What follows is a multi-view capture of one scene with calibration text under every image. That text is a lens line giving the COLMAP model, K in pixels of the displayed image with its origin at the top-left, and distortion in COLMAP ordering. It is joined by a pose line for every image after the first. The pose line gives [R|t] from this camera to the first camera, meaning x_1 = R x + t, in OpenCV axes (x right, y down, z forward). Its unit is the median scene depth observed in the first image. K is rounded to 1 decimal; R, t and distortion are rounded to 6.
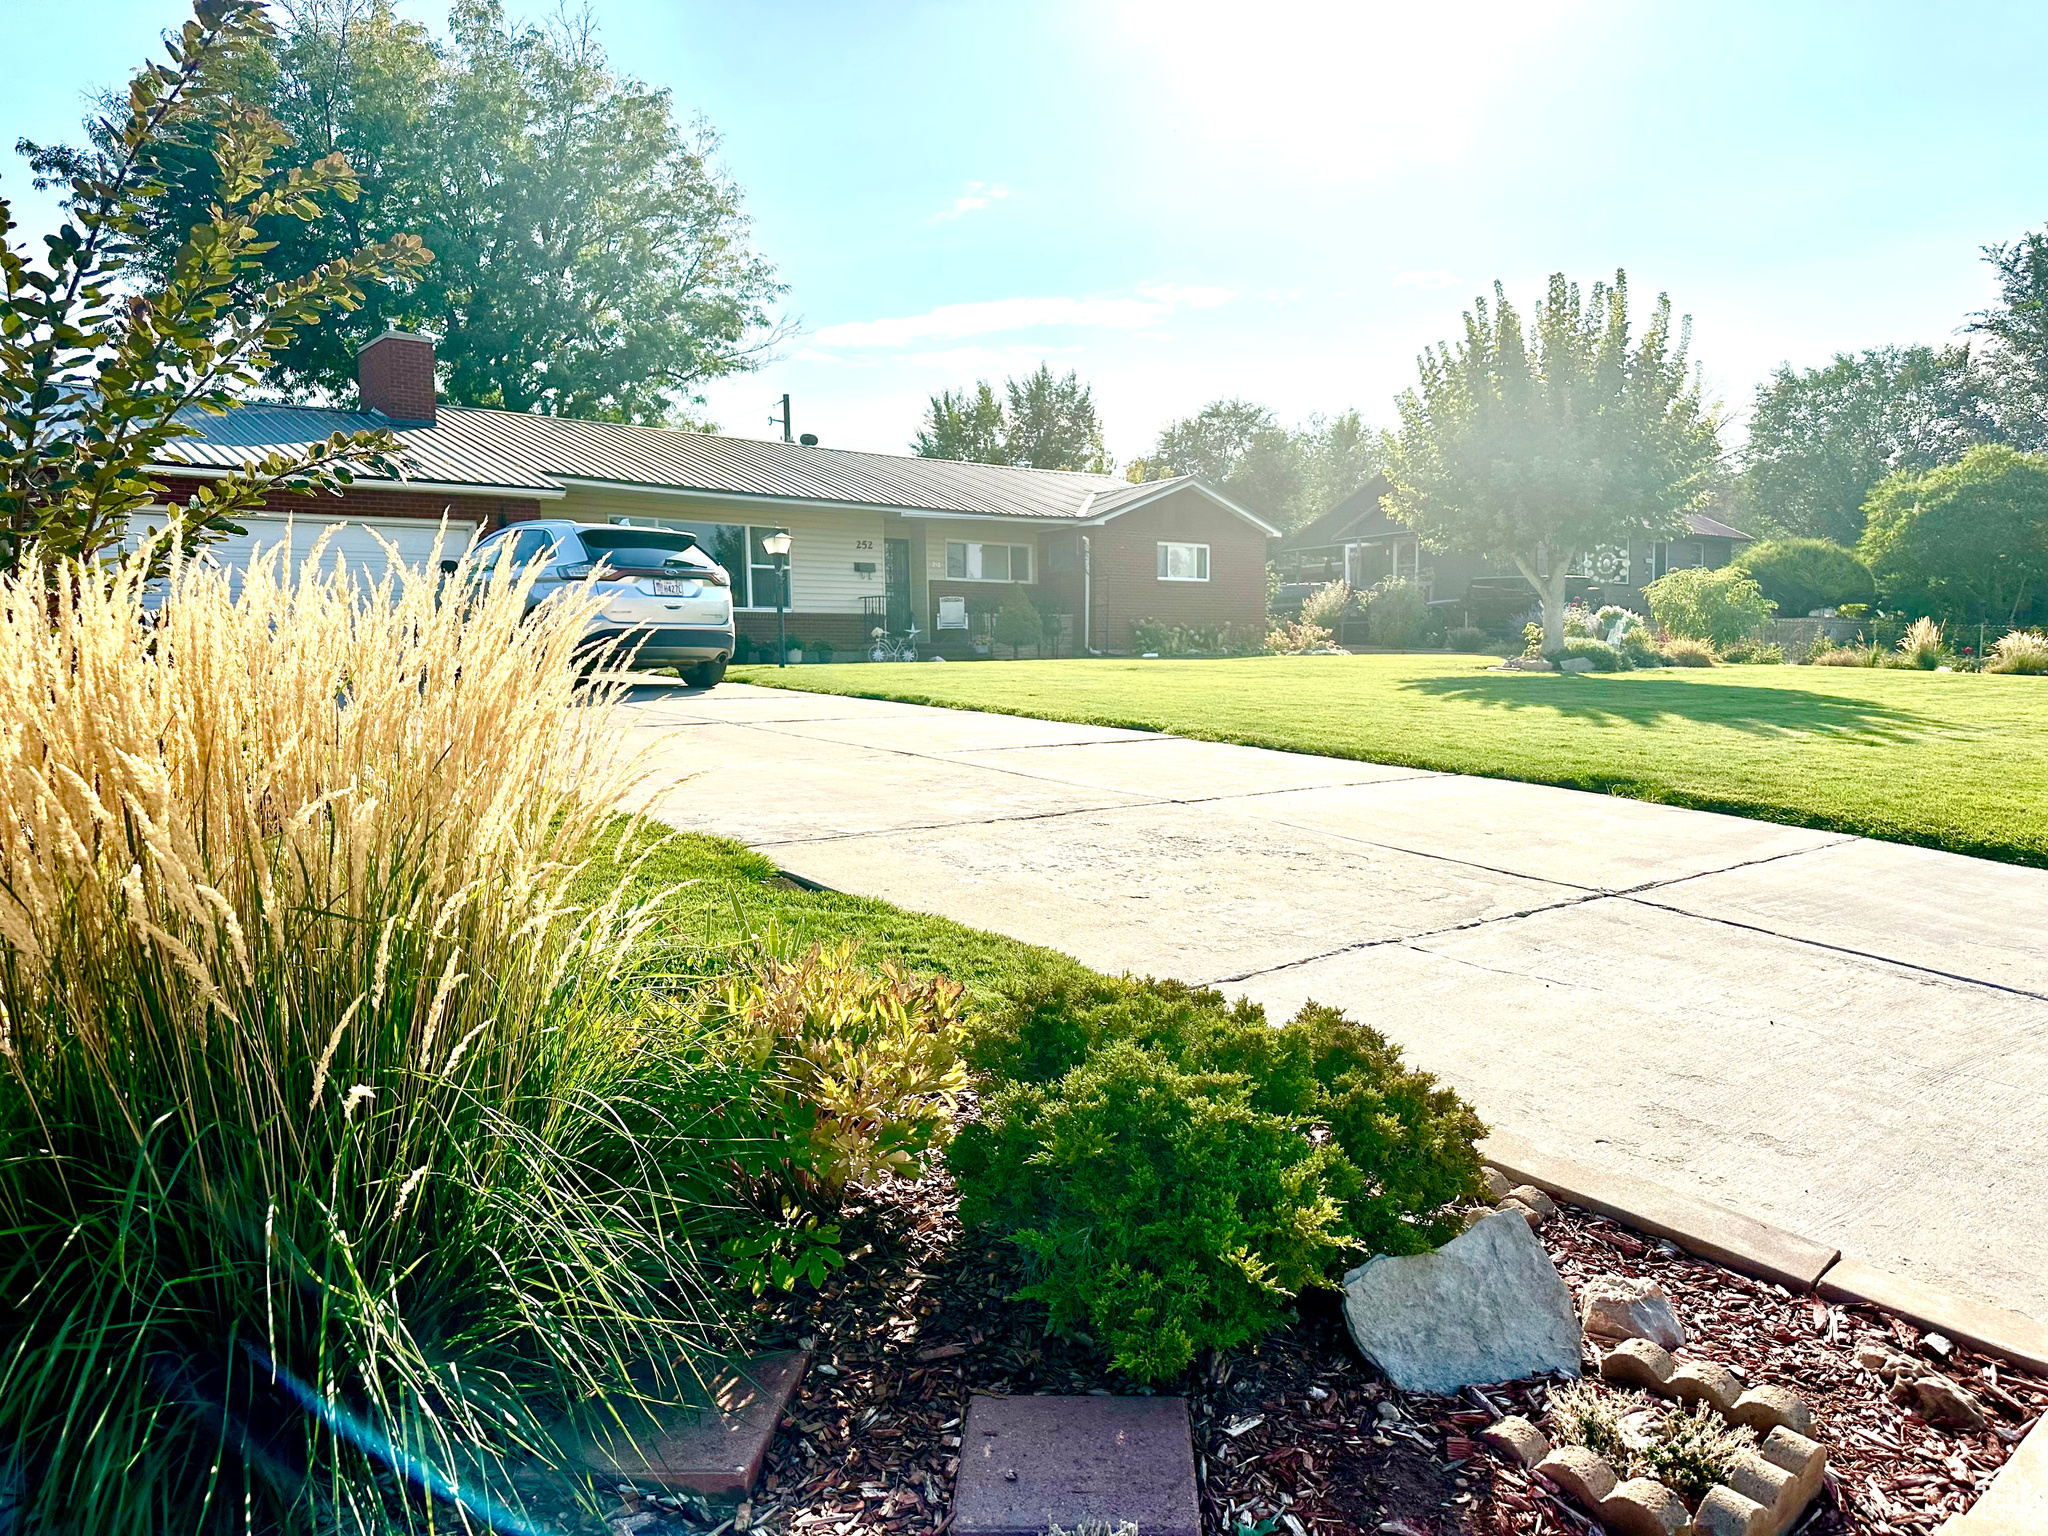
lens RADIAL K [[1447.3, 0, 1021.1], [0, 1447.3, 779.1], [0, 0, 1]] dist [0.063291, -0.053177]
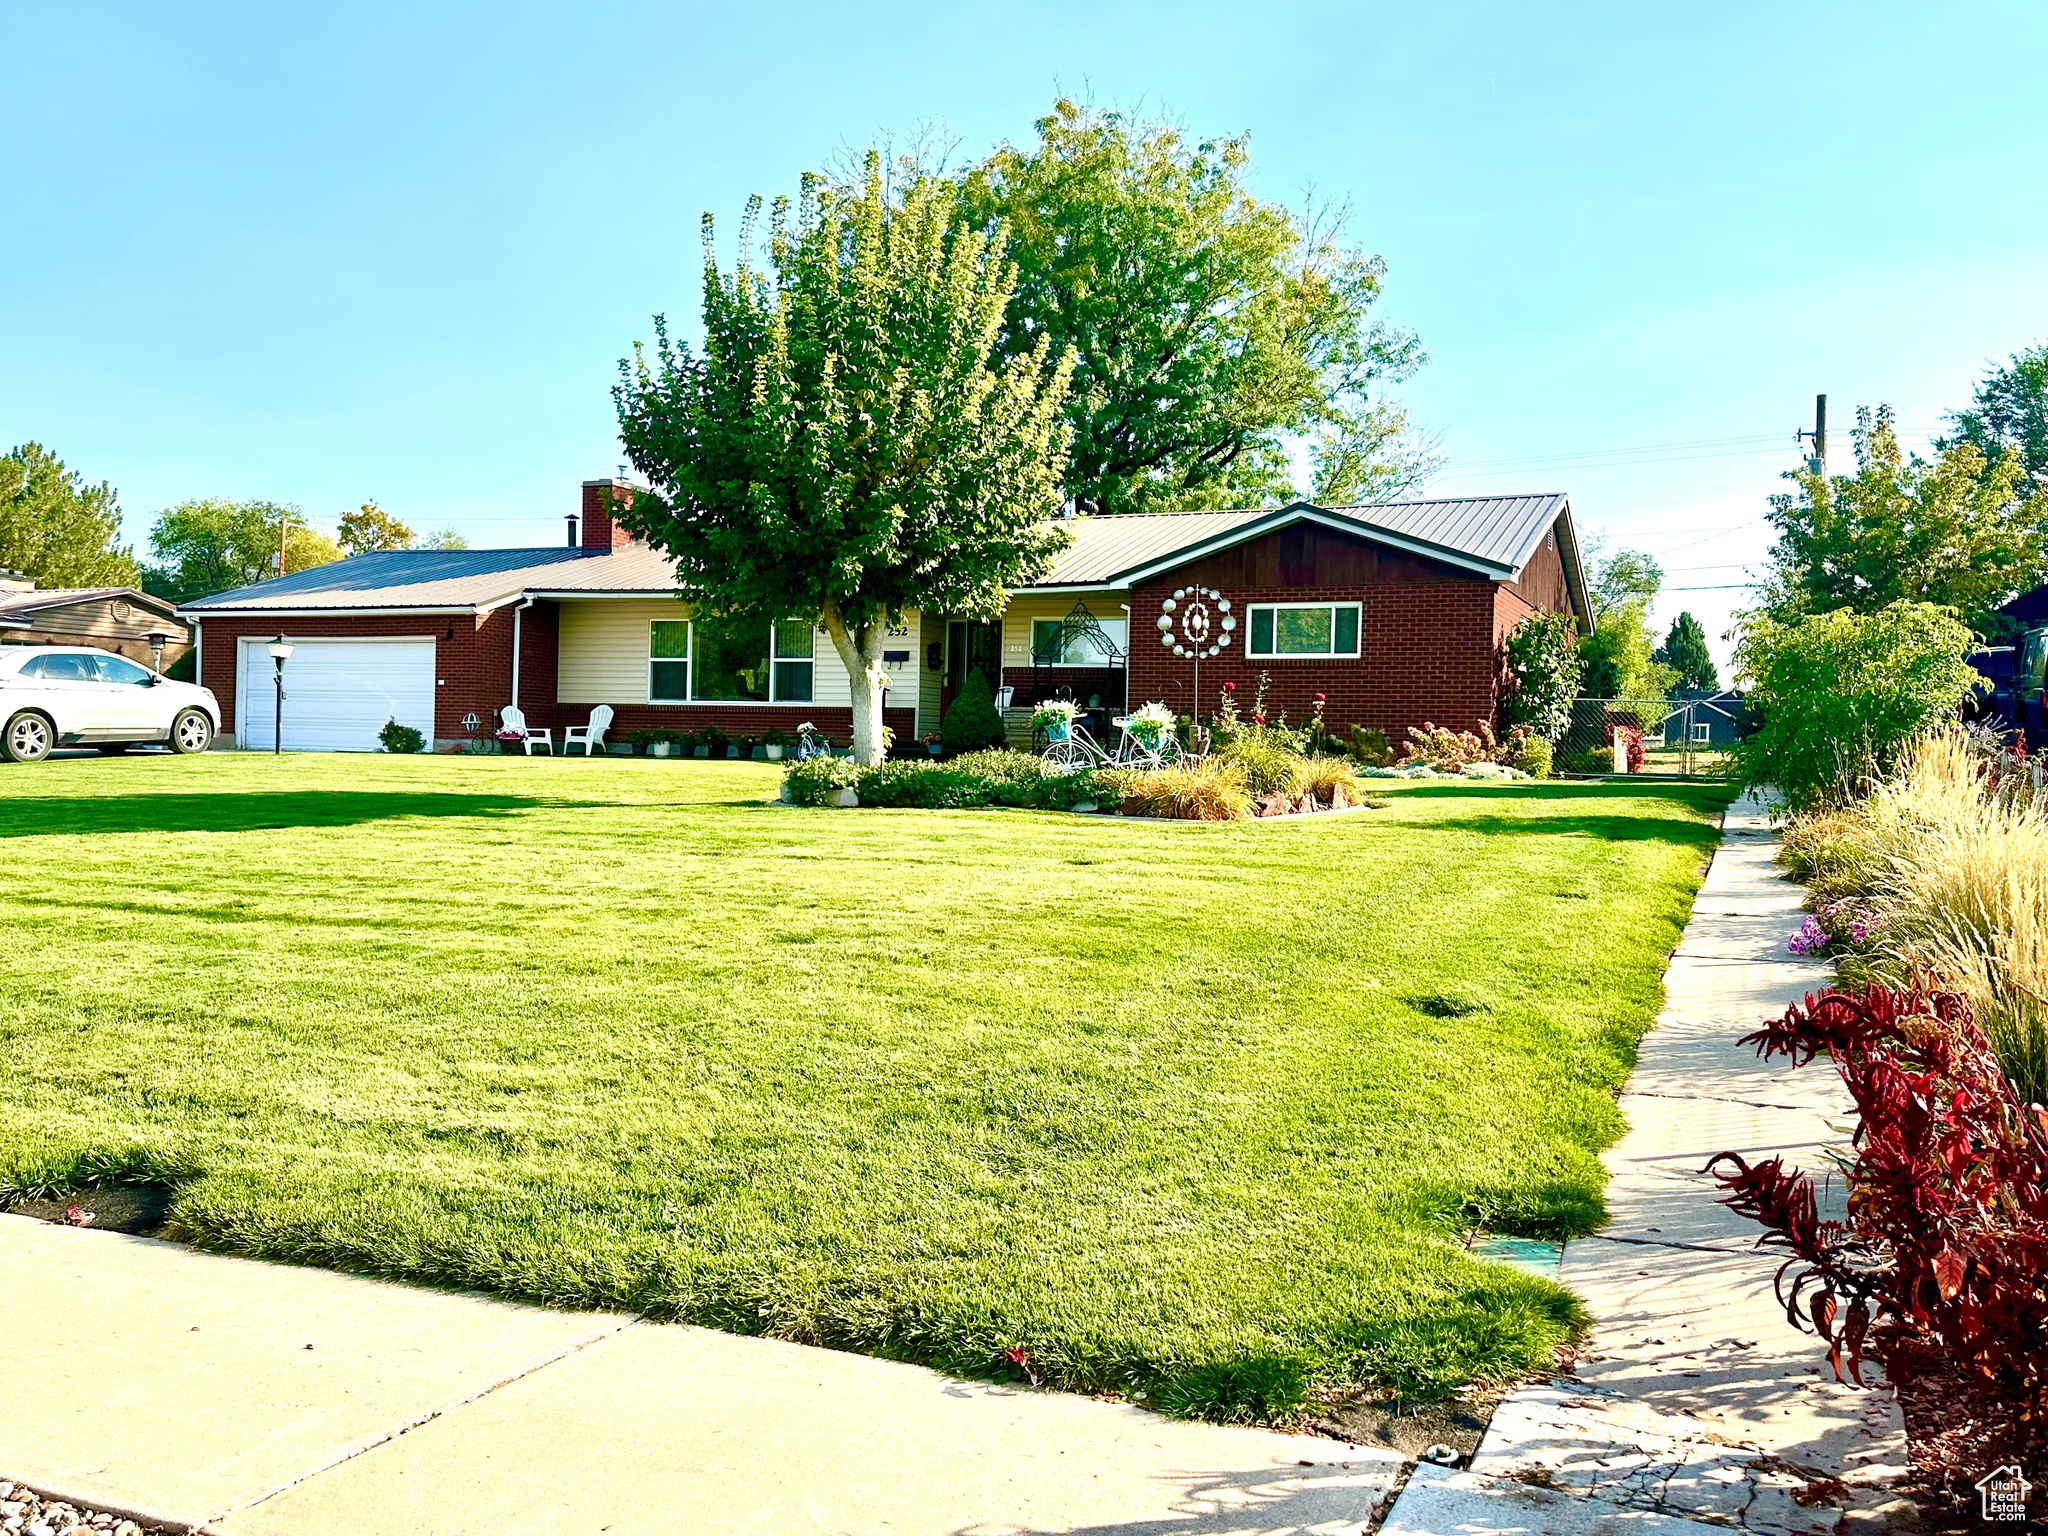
lens RADIAL K [[1718.0, 0, 1030.6], [0, 1718.0, 769.4], [0, 0, 1]] dist [0.118338, -0.009358]
pose [[0.435932, 0.034926, -0.899302, 0.888513], [-0.099926, 0.994947, -0.009798, -0.073930], [0.894415, 0.094135, 0.437219, 0.615813]]
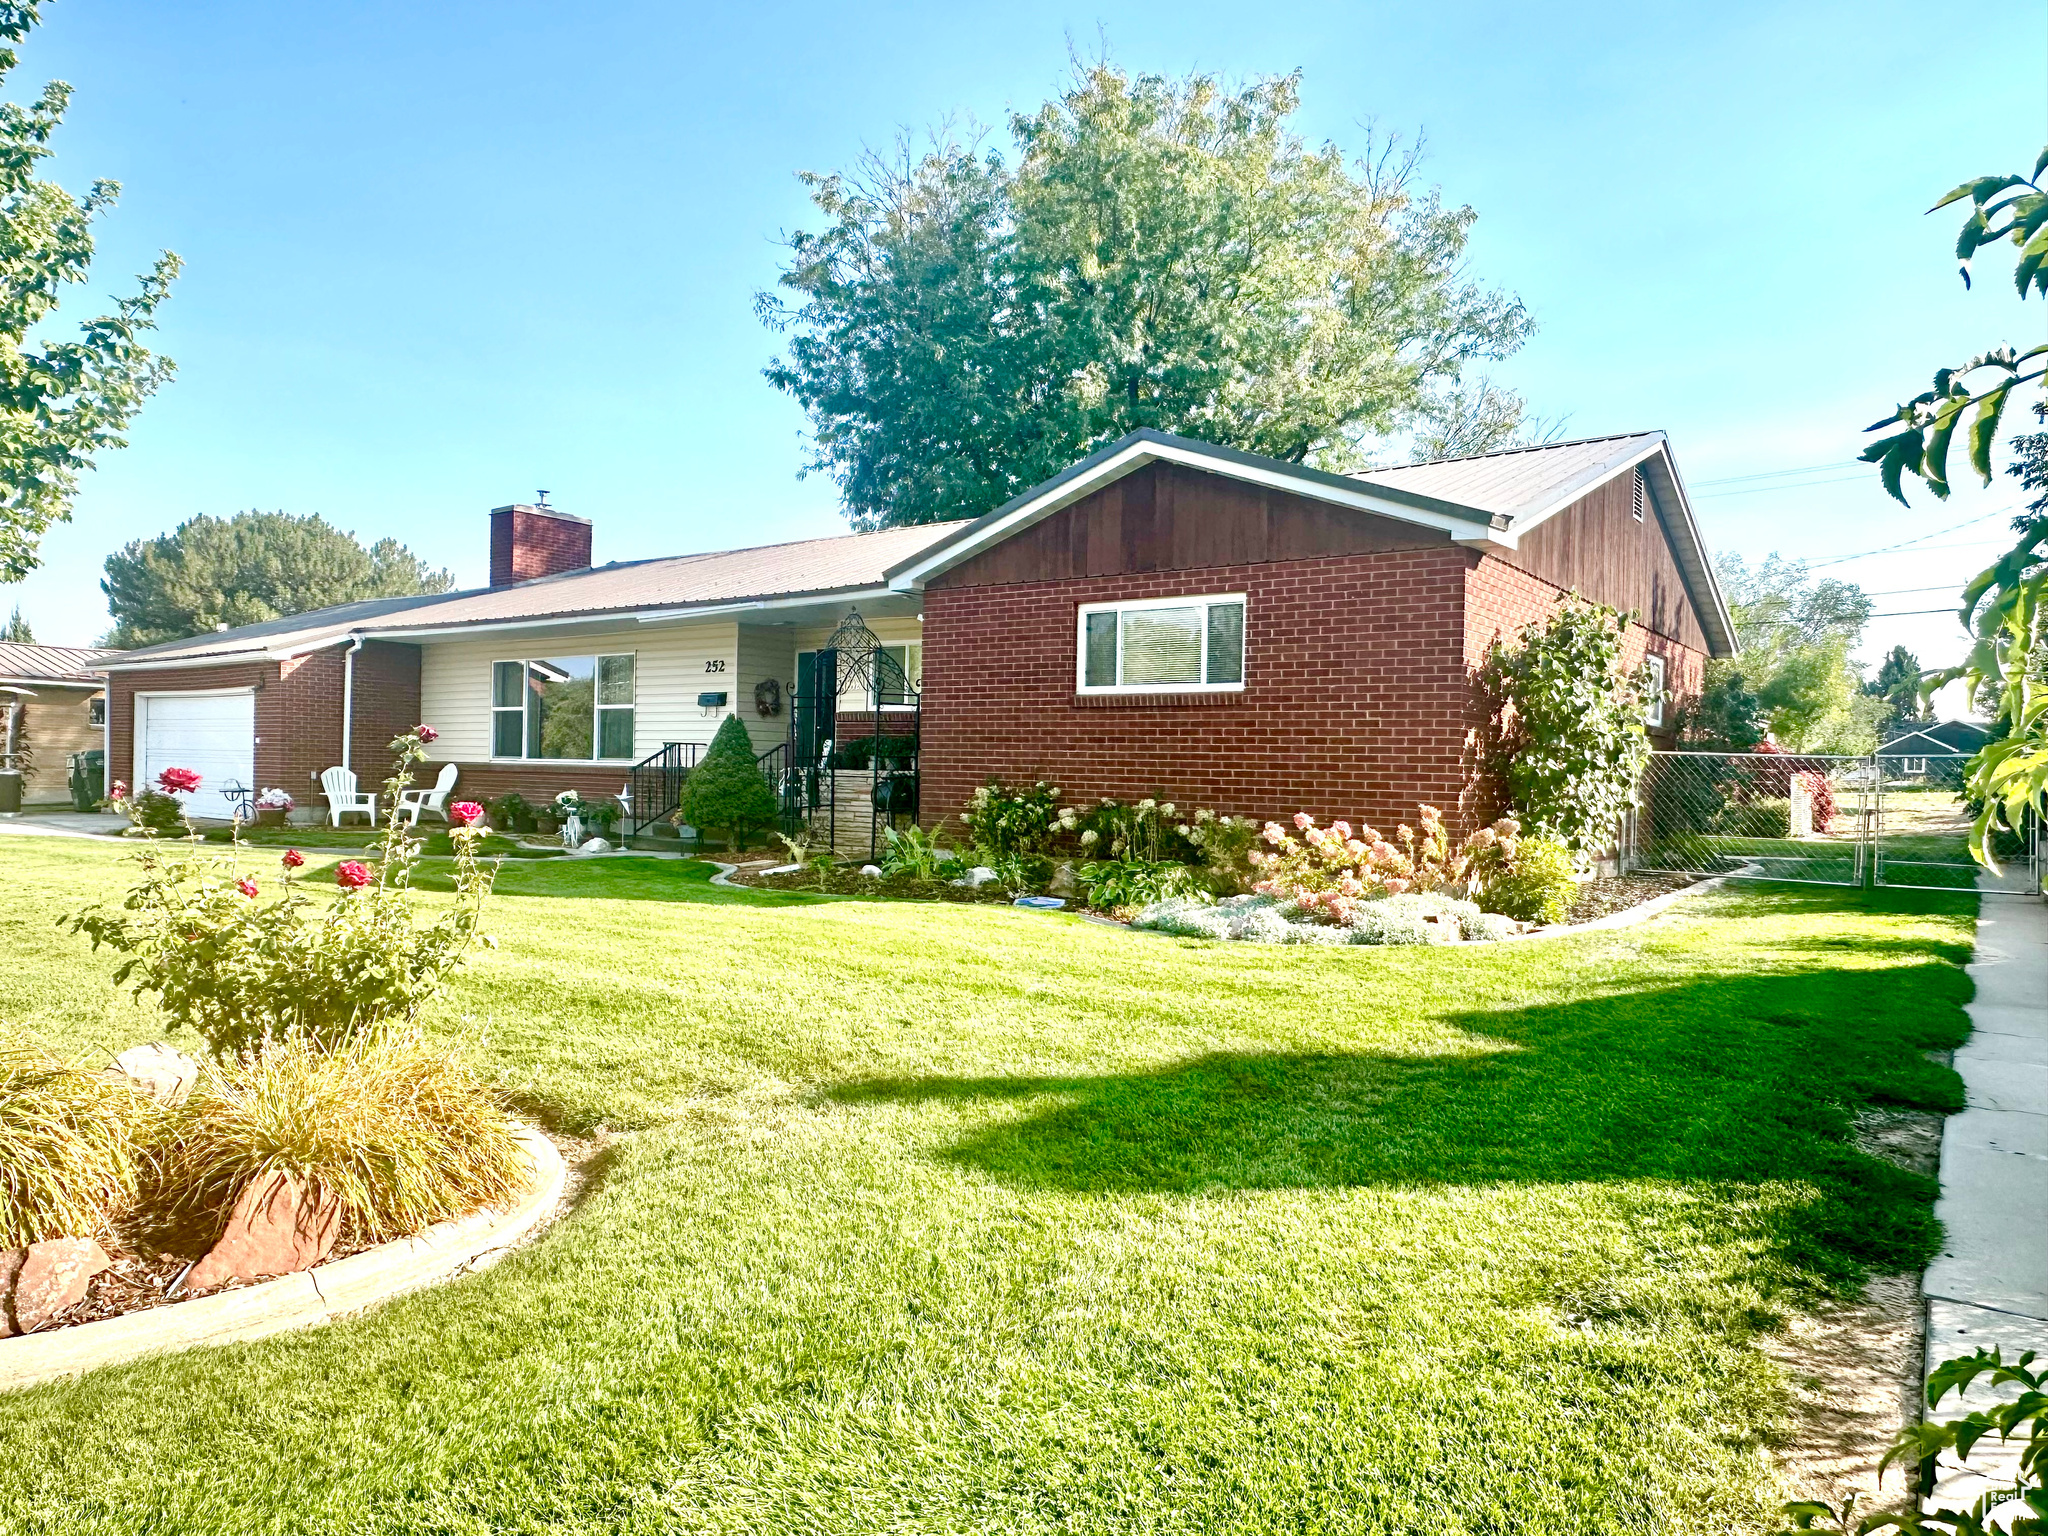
lens RADIAL K [[1317.3, 0, 1029.6], [0, 1317.3, 782.9], [0, 0, 1]] dist [0.002638, 0.002368]
pose [[0.221771, 0.032060, -0.974572, 0.524077], [-0.098765, 0.995058, 0.010259, -0.128027], [0.970084, 0.093978, 0.223842, 1.009868]]
